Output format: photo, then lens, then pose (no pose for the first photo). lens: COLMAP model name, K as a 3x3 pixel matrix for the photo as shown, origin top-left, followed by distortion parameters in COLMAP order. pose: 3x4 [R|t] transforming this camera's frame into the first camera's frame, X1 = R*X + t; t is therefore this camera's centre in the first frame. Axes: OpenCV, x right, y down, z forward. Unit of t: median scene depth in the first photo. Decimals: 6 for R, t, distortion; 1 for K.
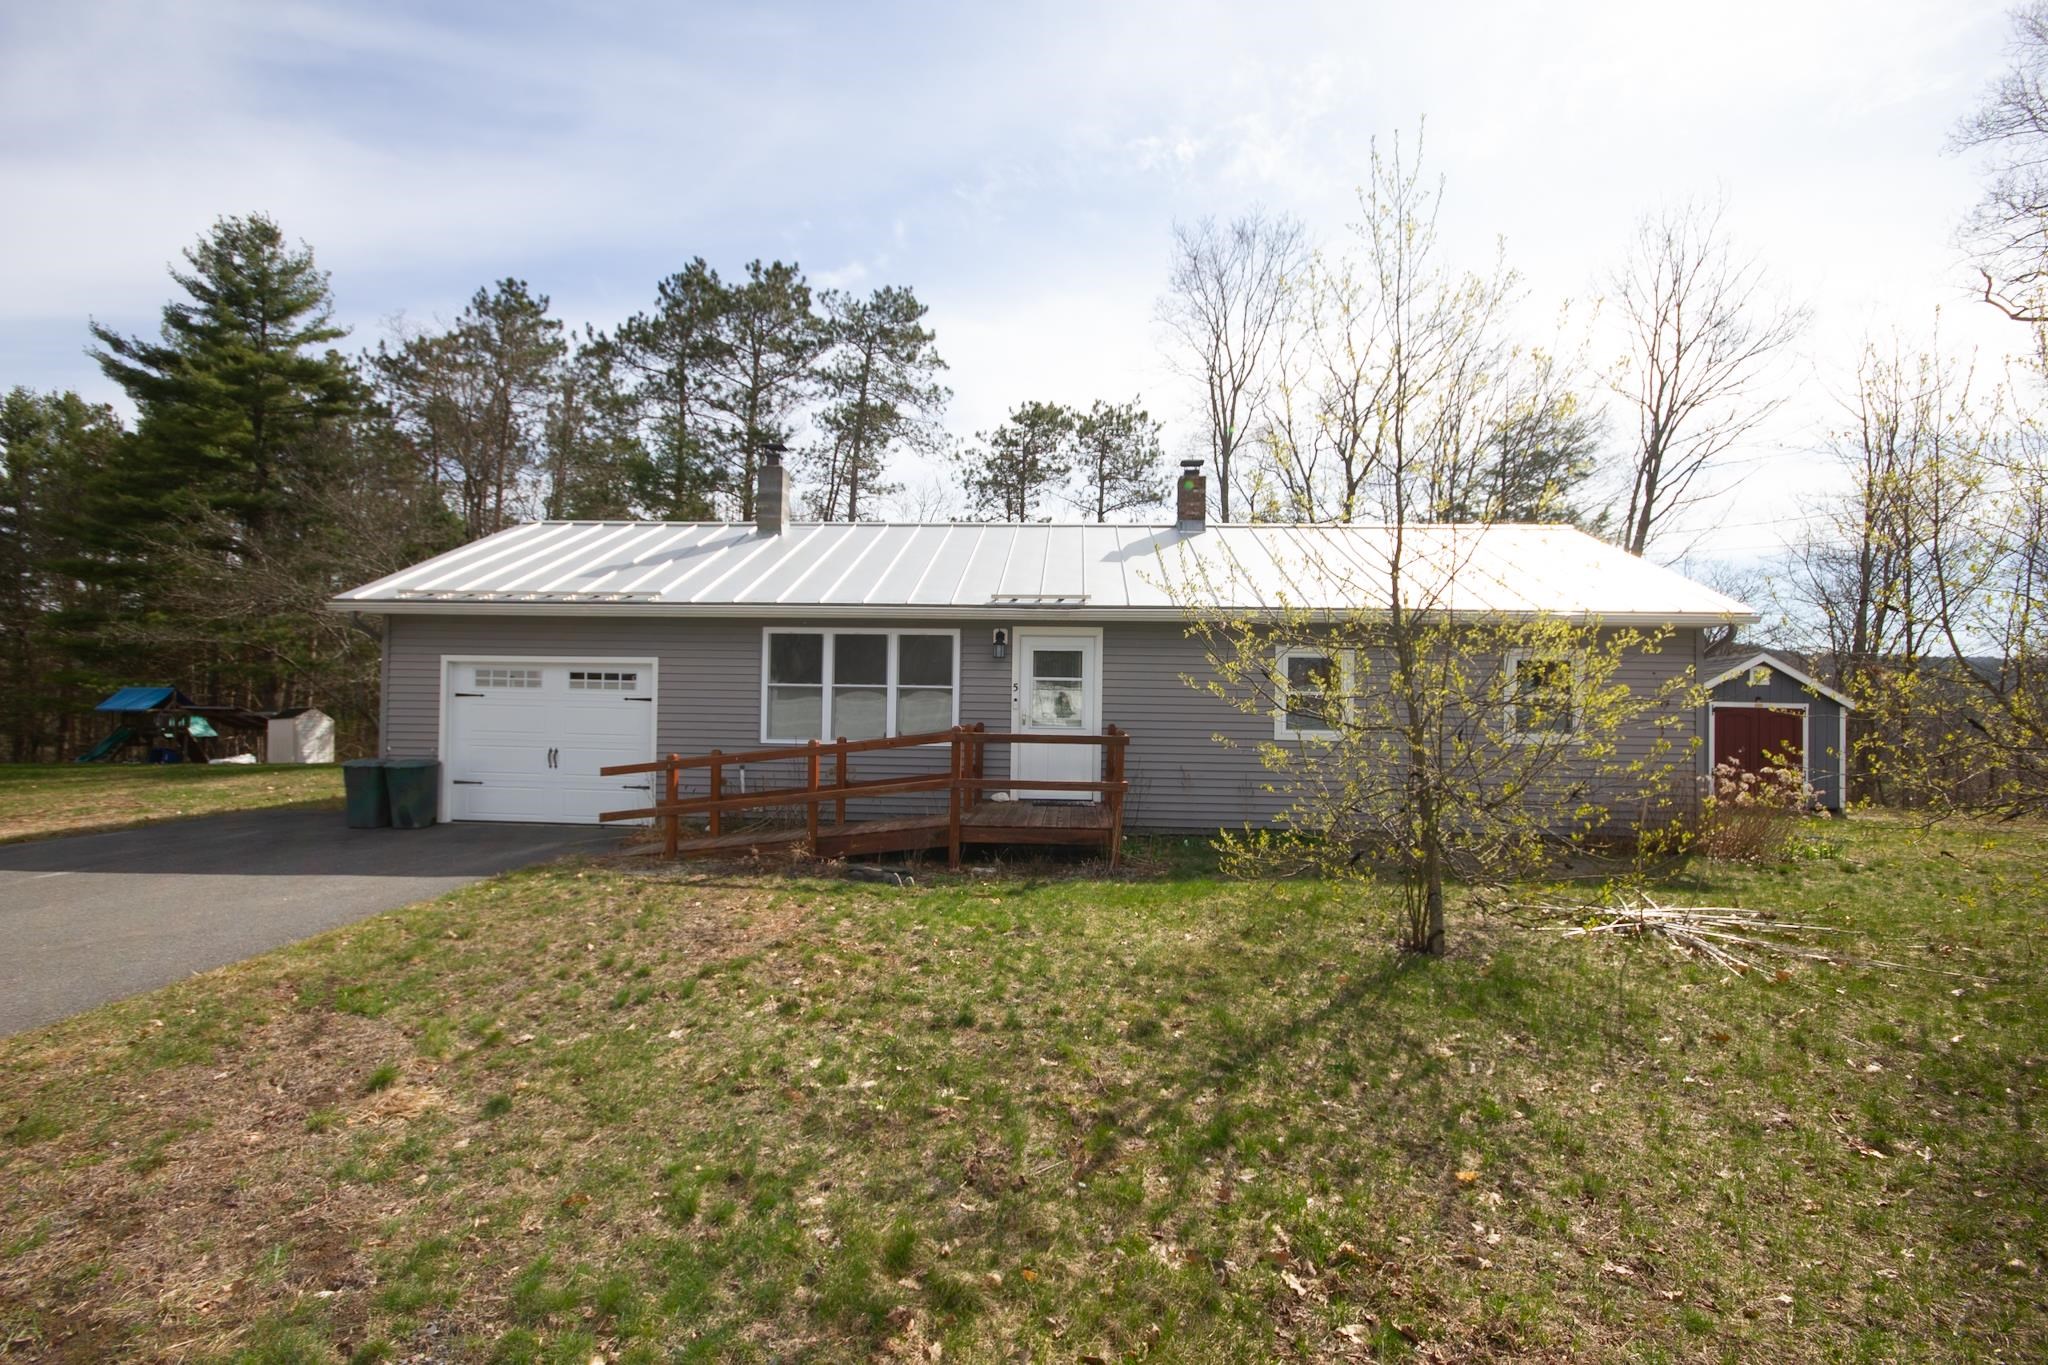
lens RADIAL K [[961.4, 0, 1031.0], [0, 961.4, 692.8], [0, 0, 1]] dist [0.001383, -0.014869]
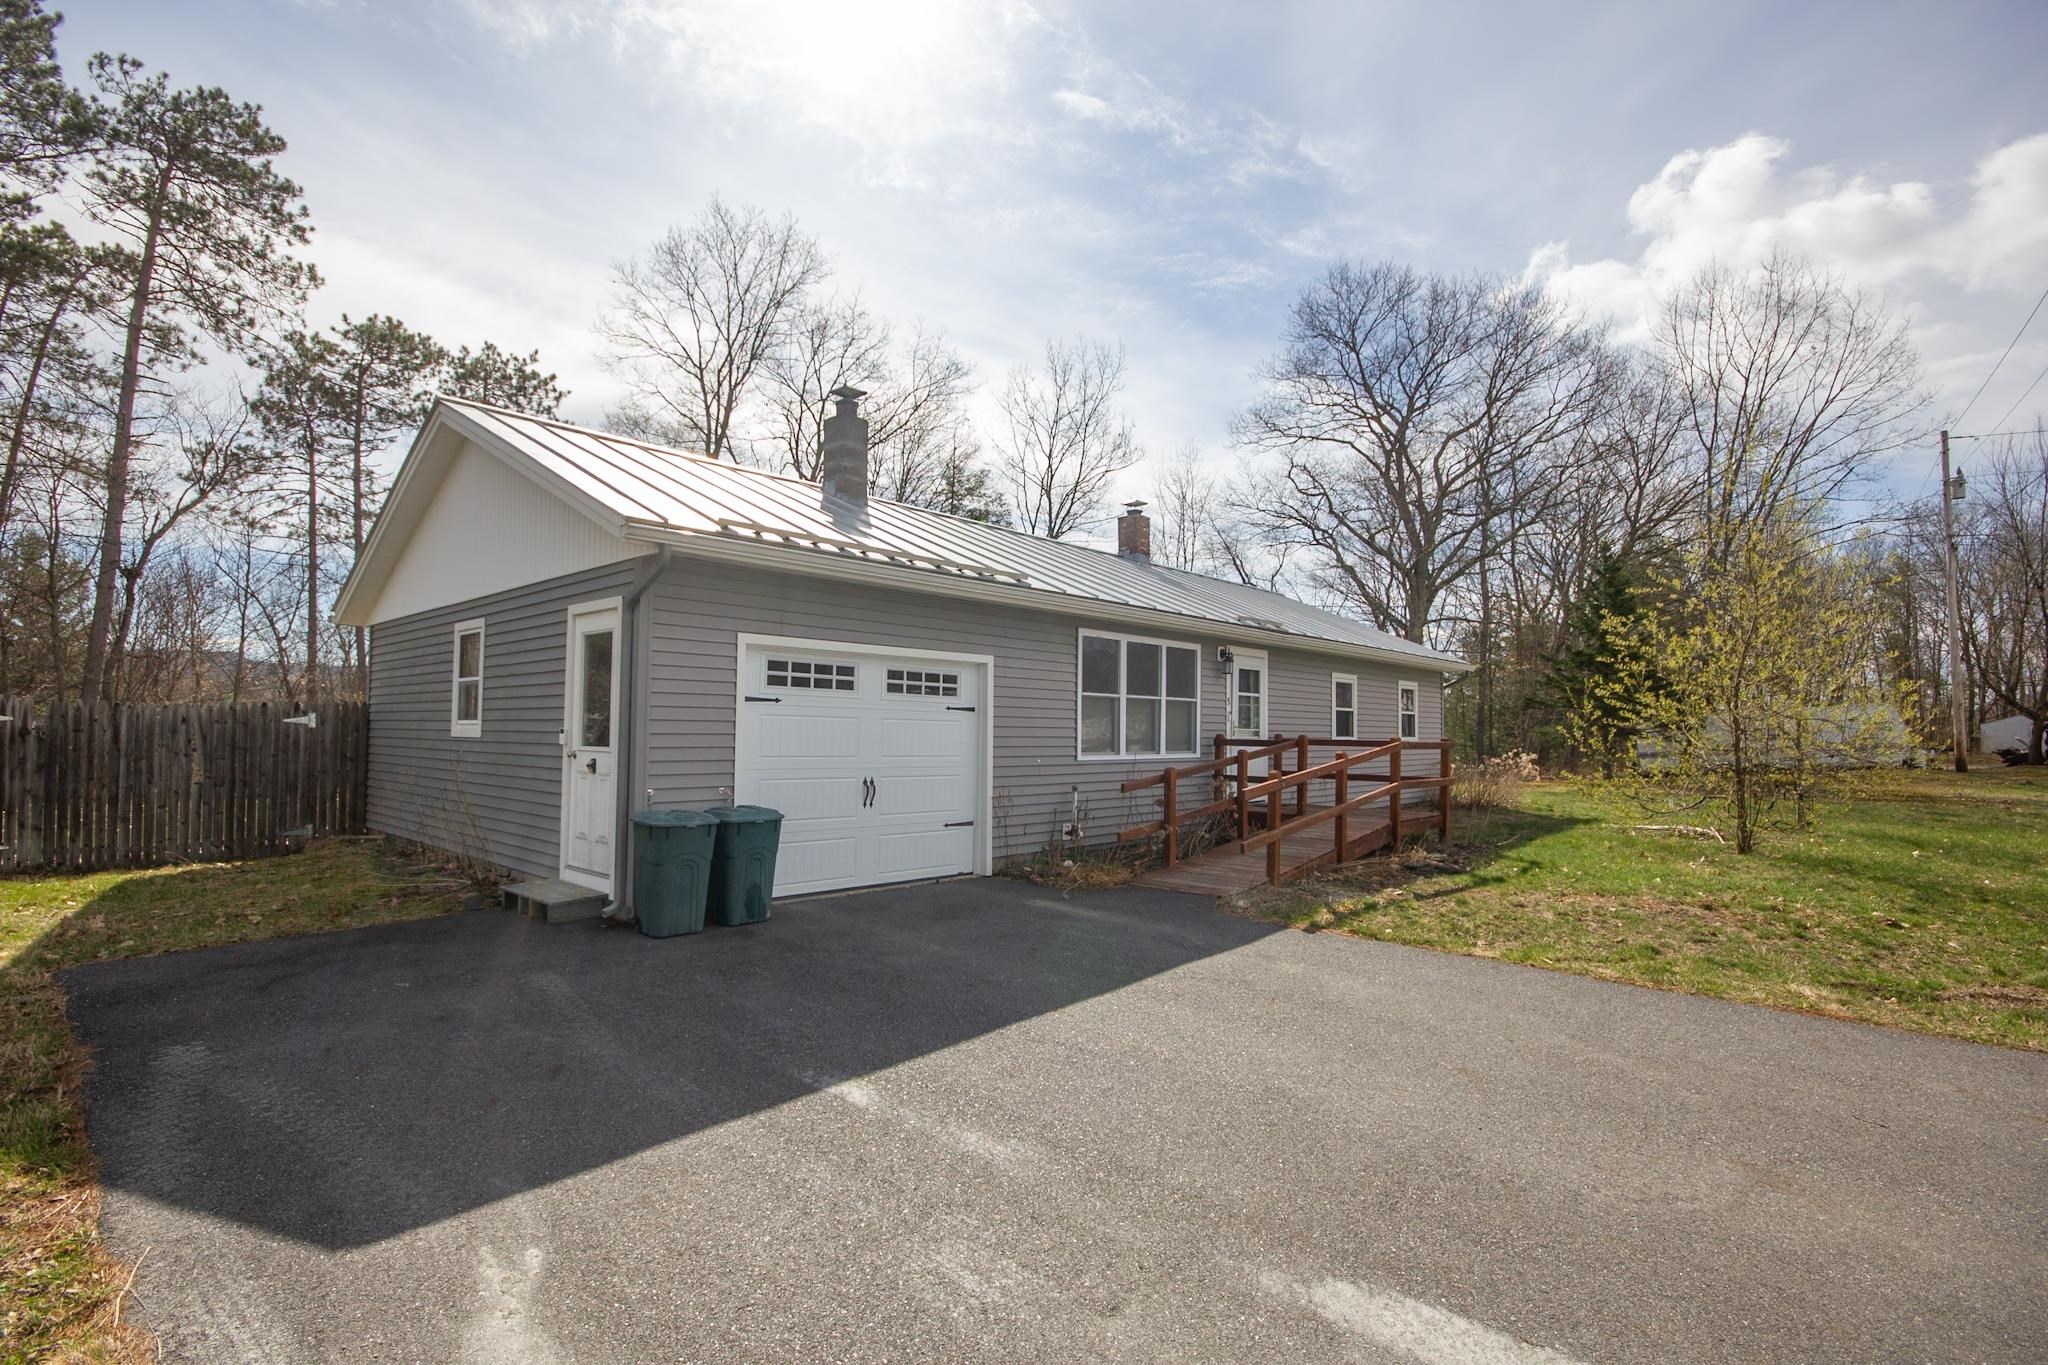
lens RADIAL K [[961.4, 0, 1031.0], [0, 961.4, 692.8], [0, 0, 1]] dist [0.001383, -0.014869]
pose [[0.633441, 0.021980, 0.773479, -0.961563], [-0.014599, 0.999758, -0.016455, 0.005627], [-0.773654, -0.000869, 0.633608, 0.469189]]
